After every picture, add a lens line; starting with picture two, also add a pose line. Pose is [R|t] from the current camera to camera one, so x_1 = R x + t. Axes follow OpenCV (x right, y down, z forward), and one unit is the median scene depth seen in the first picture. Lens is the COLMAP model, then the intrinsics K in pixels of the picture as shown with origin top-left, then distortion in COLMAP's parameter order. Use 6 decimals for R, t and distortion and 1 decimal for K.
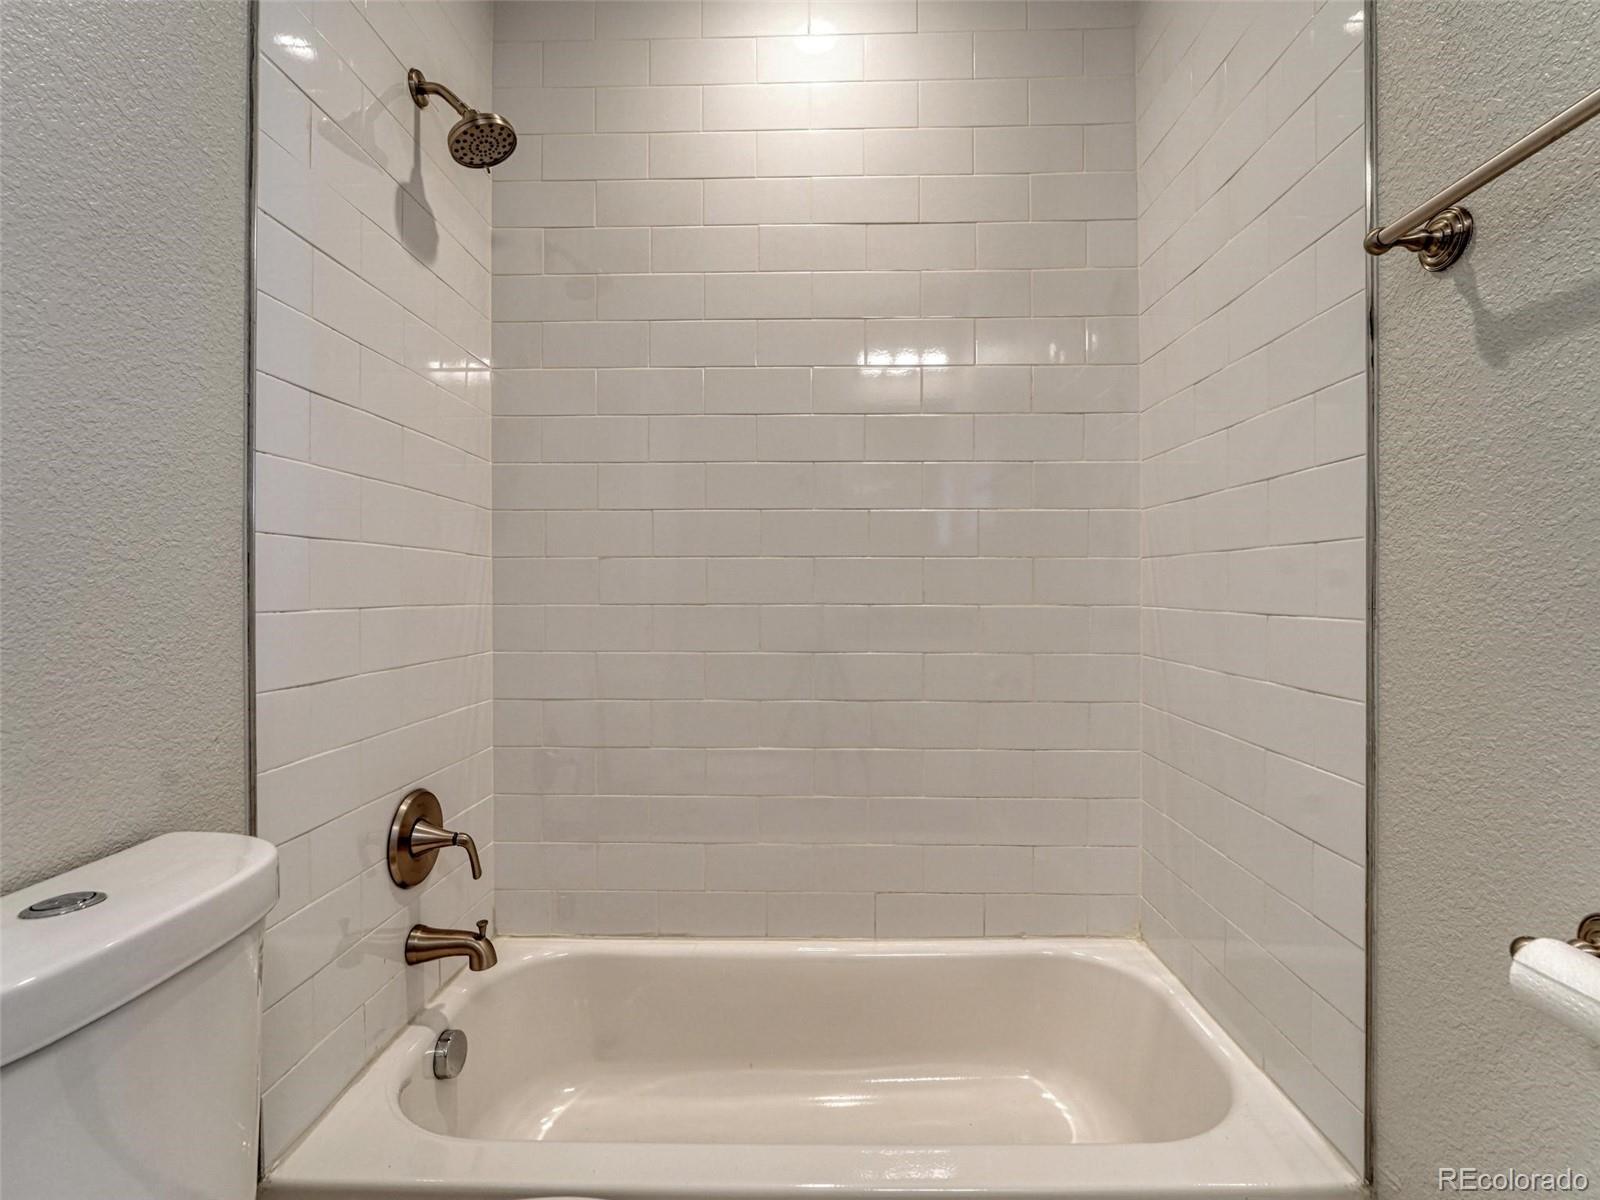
lens RADIAL K [[769.8, 0, 811.1], [0, 769.8, 594.3], [0, 0, 1]] dist [-0.003781, 0.000066]
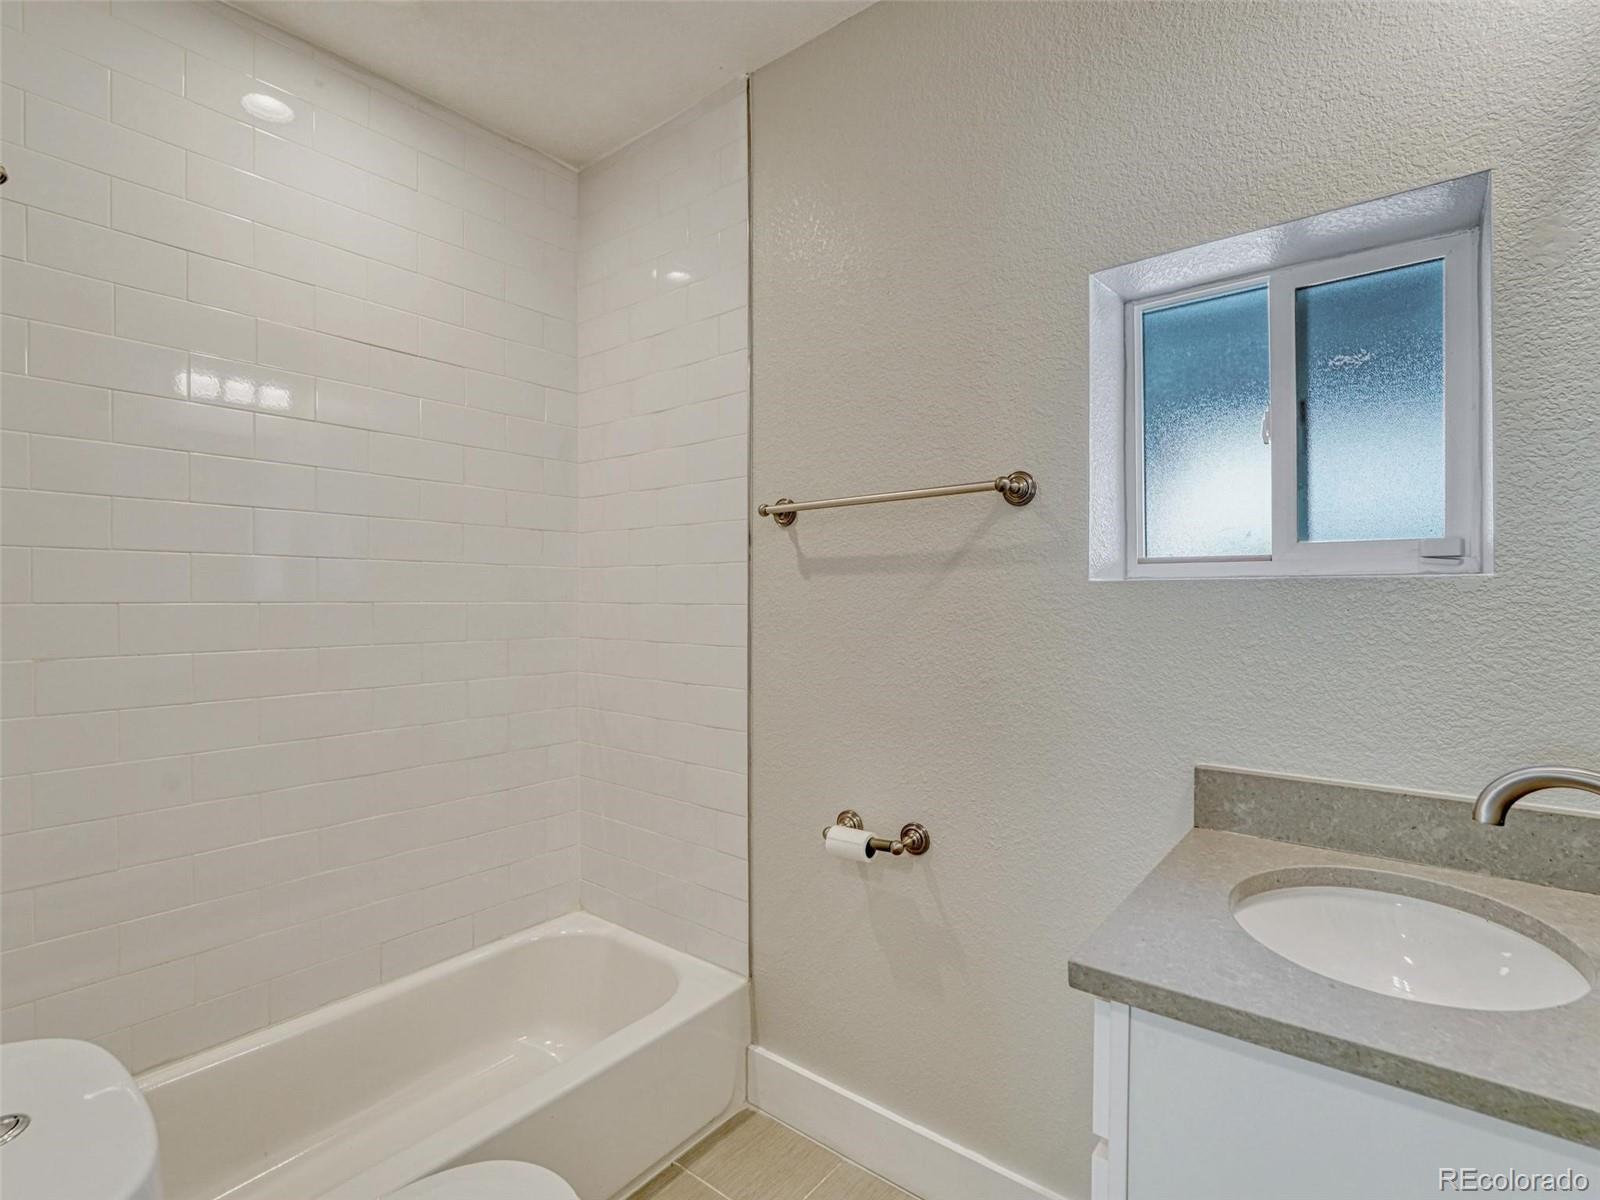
lens RADIAL K [[769.8, 0, 789.7], [0, 769.8, 603.5], [0, 0, 1]] dist [-0.003781, 0.000066]
pose [[0.611858, -0.002371, 0.790964, -0.754993], [0.002276, 0.999997, 0.001237, -0.189398], [-0.790965, 0.001044, 0.611861, -0.278738]]
